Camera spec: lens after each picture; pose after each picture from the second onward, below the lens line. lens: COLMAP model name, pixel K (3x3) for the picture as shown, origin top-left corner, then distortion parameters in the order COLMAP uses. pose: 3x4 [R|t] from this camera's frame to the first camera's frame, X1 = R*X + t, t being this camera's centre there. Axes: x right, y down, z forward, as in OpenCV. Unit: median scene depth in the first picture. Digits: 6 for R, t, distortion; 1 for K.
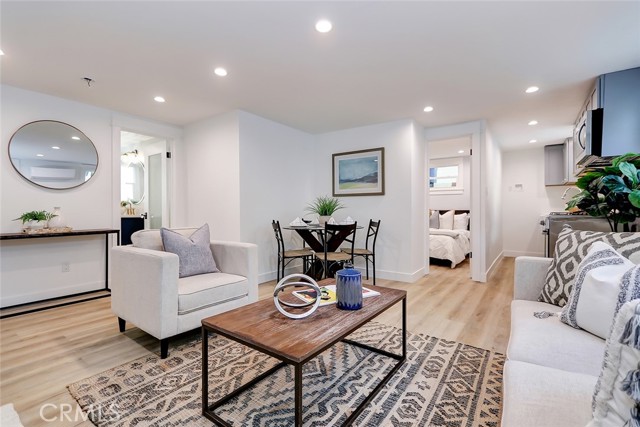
lens RADIAL K [[295.8, 0, 316.6], [0, 295.8, 210.9], [0, 0, 1]] dist [0.004438, -0.001096]
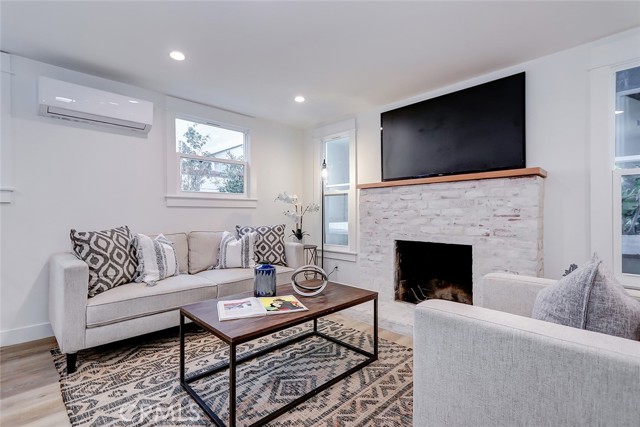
lens RADIAL K [[295.8, 0, 315.7], [0, 295.8, 212.9], [0, 0, 1]] dist [0.004438, -0.001096]
pose [[-0.986810, 0.000668, 0.161880, -0.227683], [0.000756, 1.000000, 0.000481, -0.006147], [-0.161879, 0.000597, -0.986810, 1.719083]]
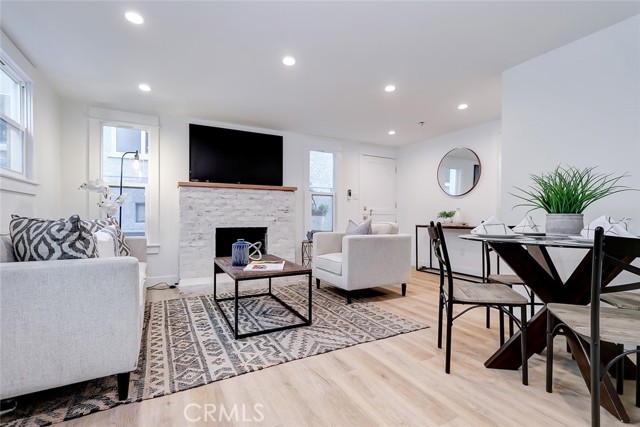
lens RADIAL K [[295.8, 0, 321.4], [0, 295.8, 214.4], [0, 0, 1]] dist [0.004438, -0.001096]
pose [[-0.428130, -0.006185, -0.903696, 1.105567], [-0.008816, 0.999958, -0.002667, 0.039946], [0.903674, 0.006826, -0.428166, 1.670673]]
